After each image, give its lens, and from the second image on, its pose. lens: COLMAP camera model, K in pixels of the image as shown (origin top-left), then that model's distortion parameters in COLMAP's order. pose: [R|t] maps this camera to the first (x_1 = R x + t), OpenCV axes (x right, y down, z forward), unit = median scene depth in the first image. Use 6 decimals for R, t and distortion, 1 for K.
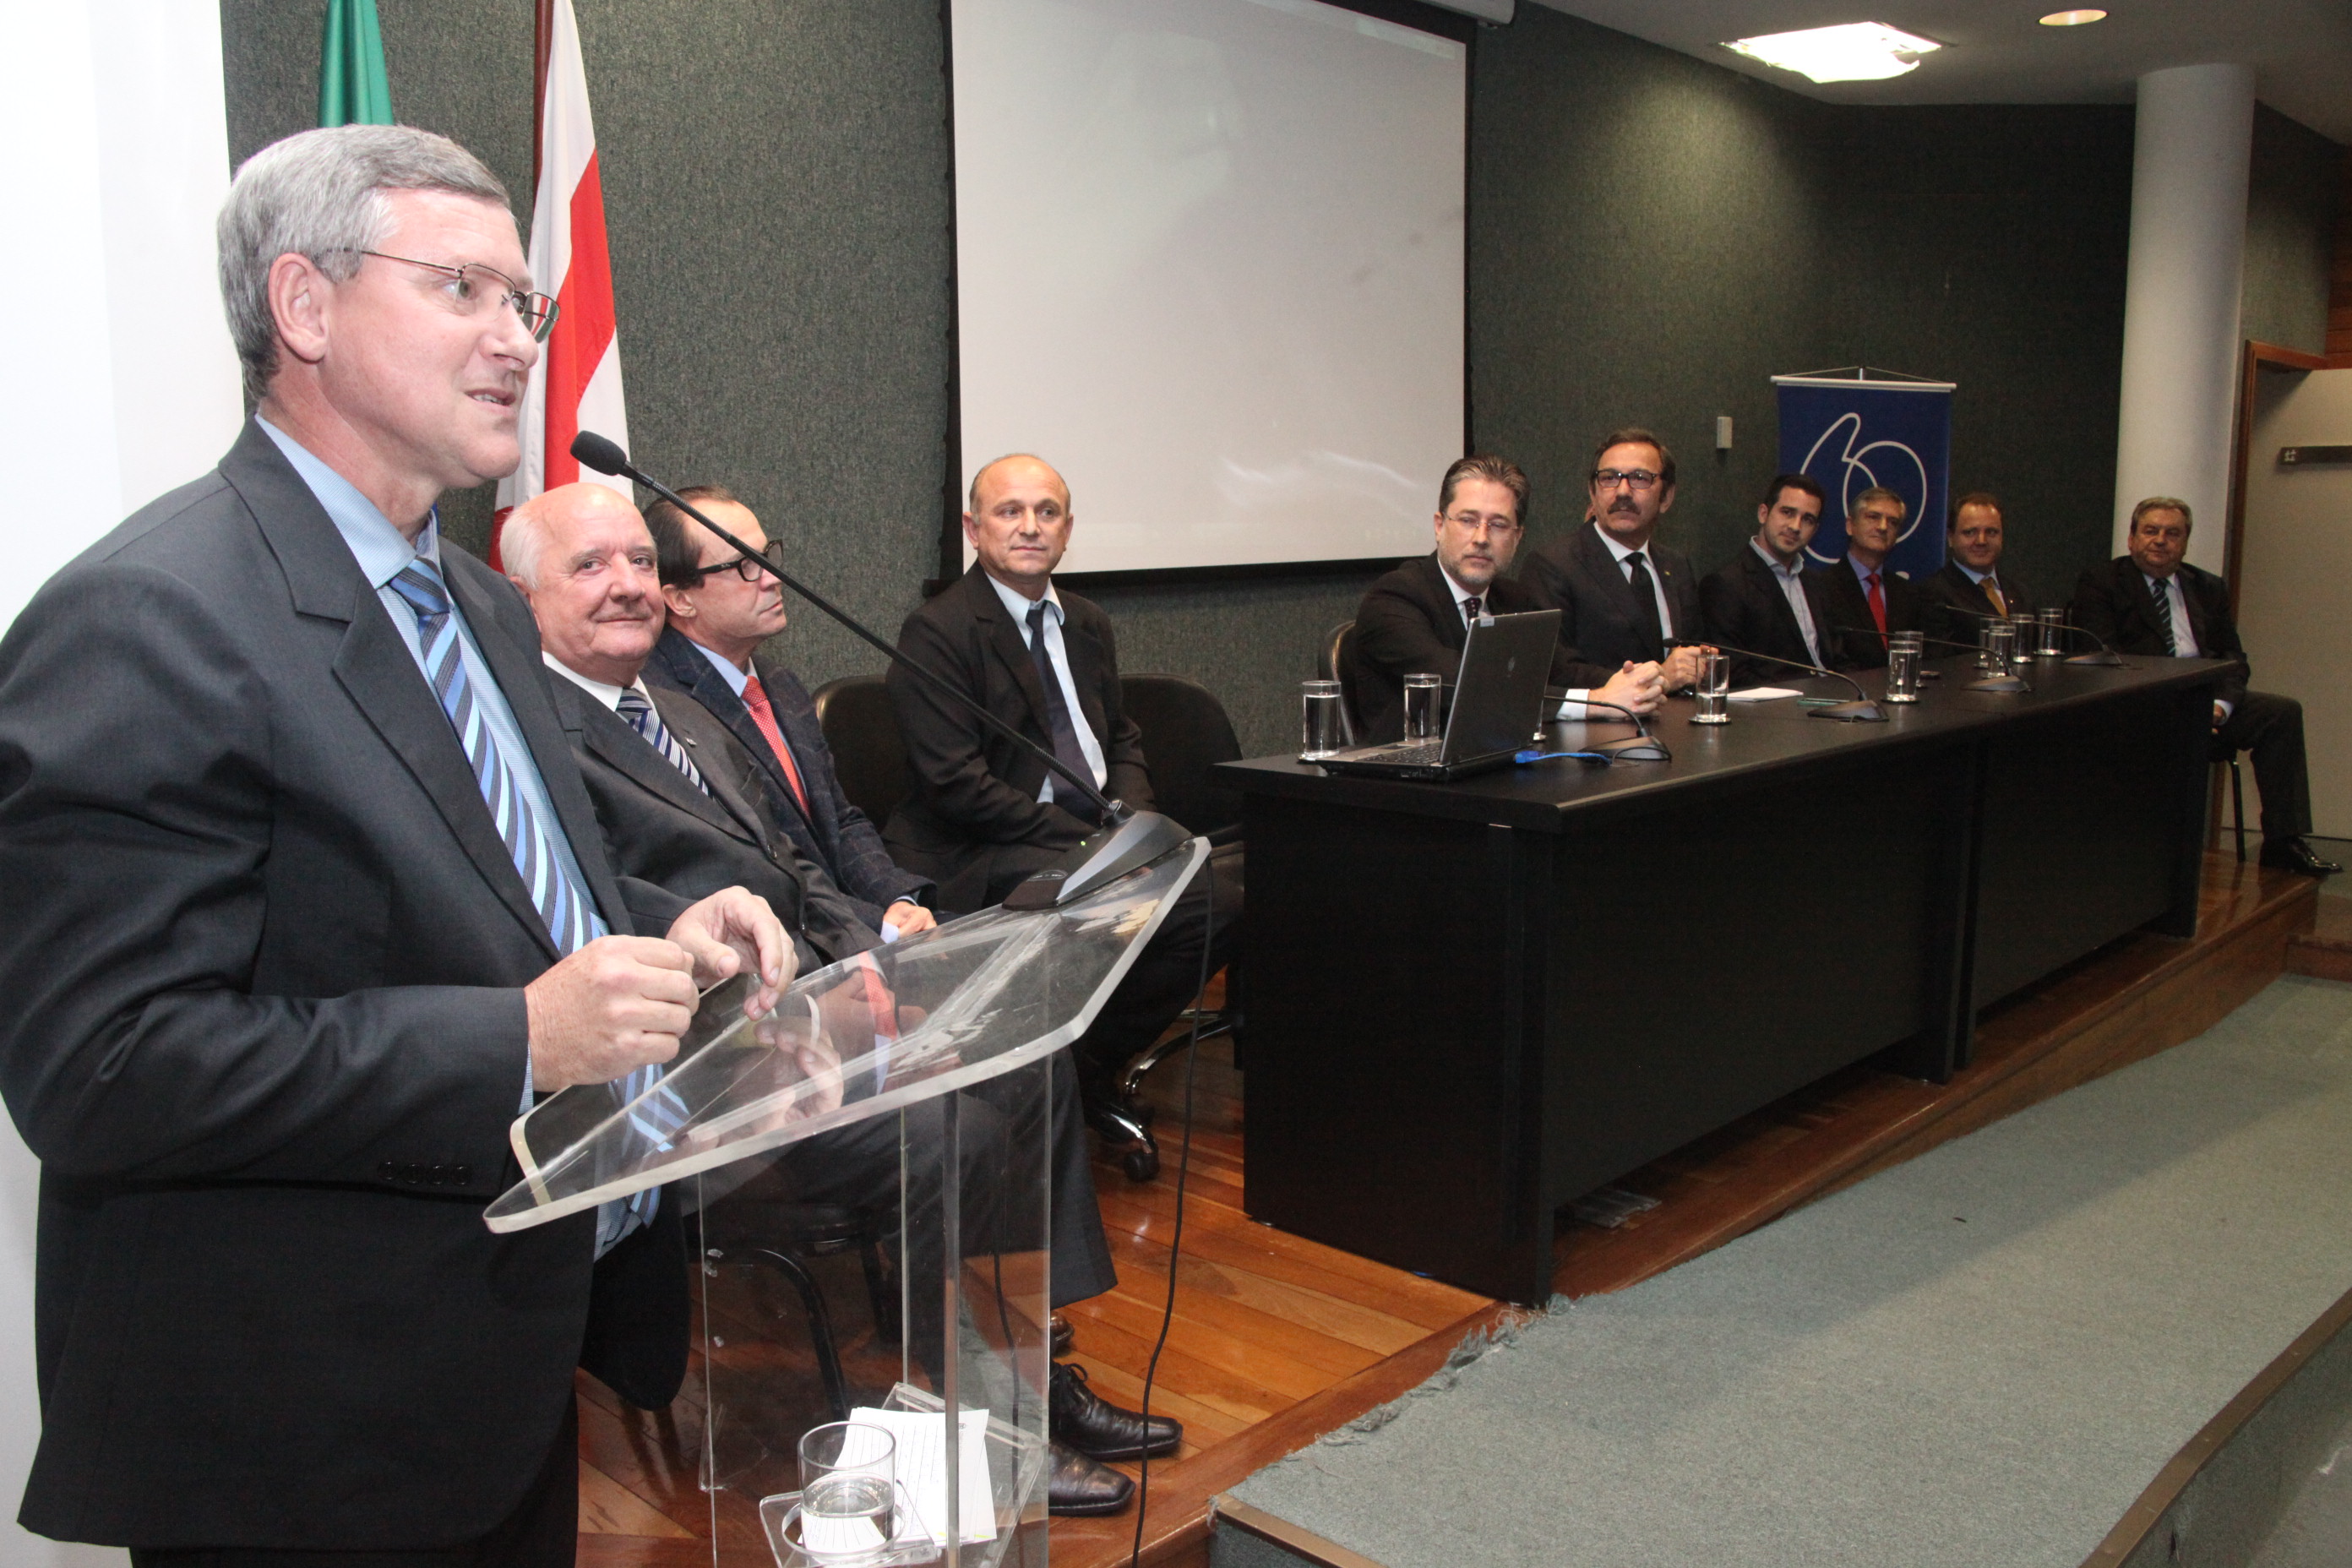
lens RADIAL K [[1984.0, 0, 1194.4], [0, 1984.0, 797.3], [0, 0, 1]] dist [-0.090552, 0.051333]
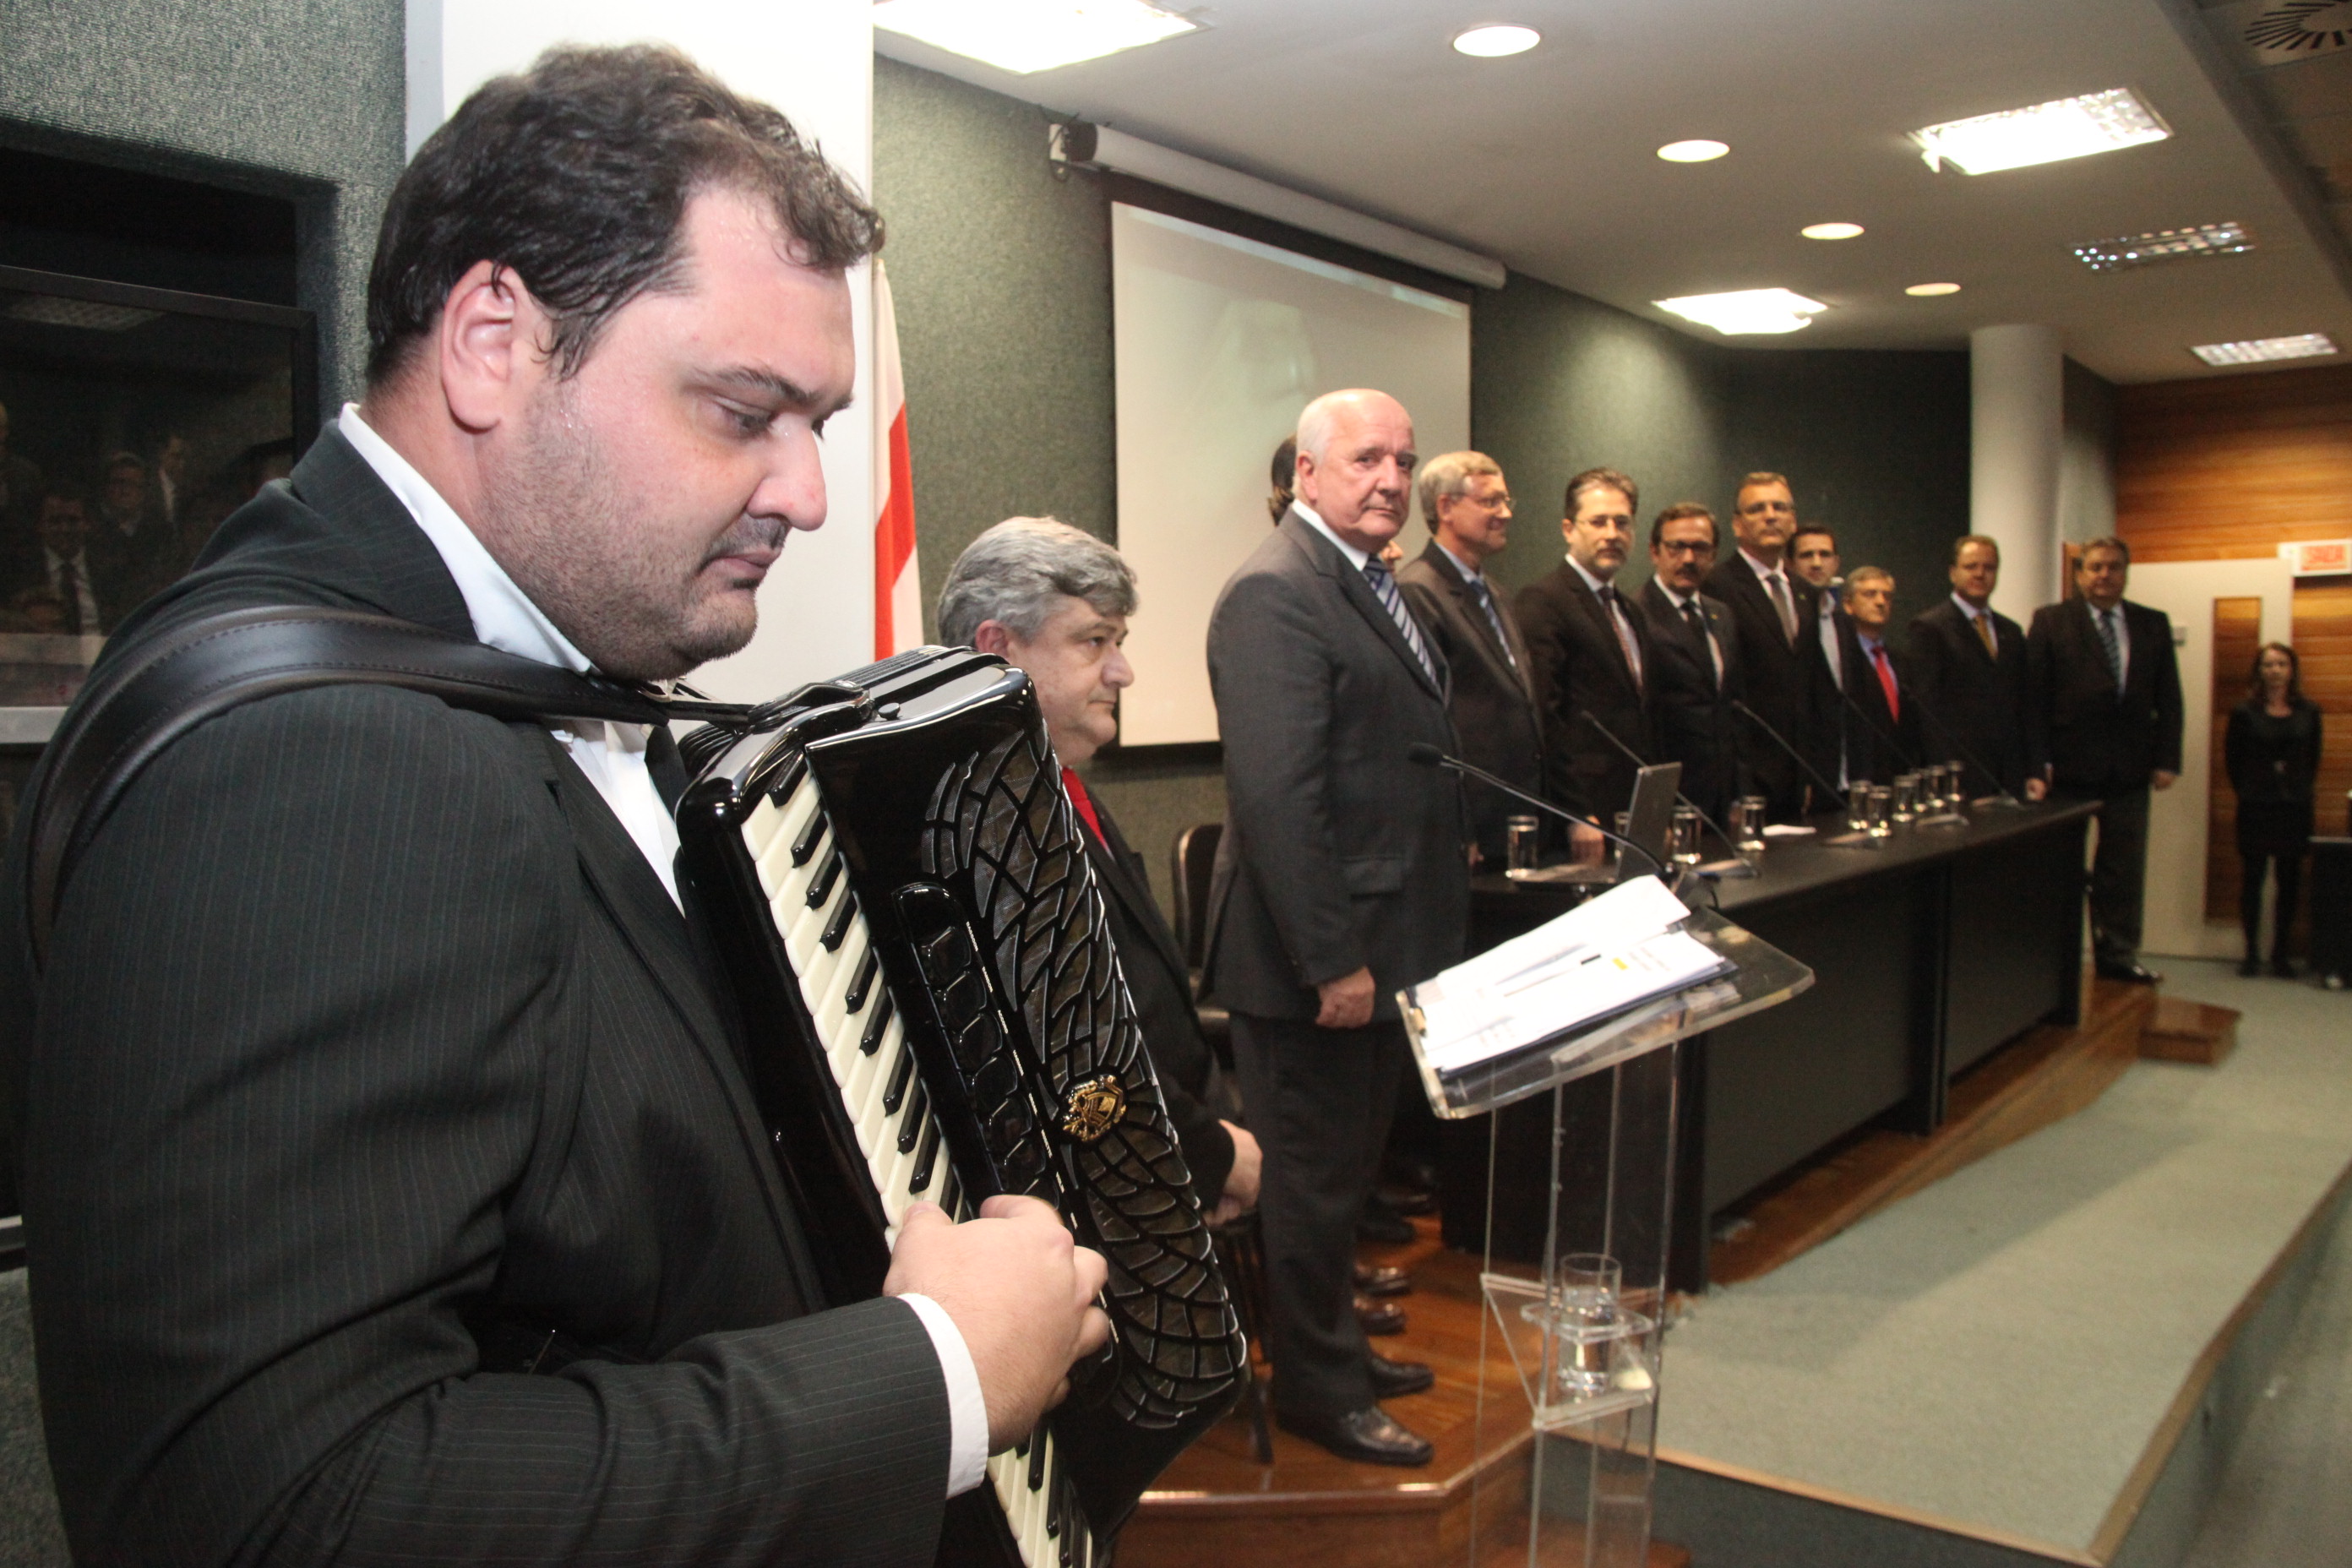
lens RADIAL K [[1908.4, 0, 1191.5], [0, 1908.4, 822.4], [0, 0, 1]] dist [-0.112591, 0.063693]
pose [[0.995386, -0.012308, 0.095154, -0.200726], [0.019501, 0.996990, -0.075037, 0.026277], [-0.093944, 0.076547, 0.992630, -0.165531]]
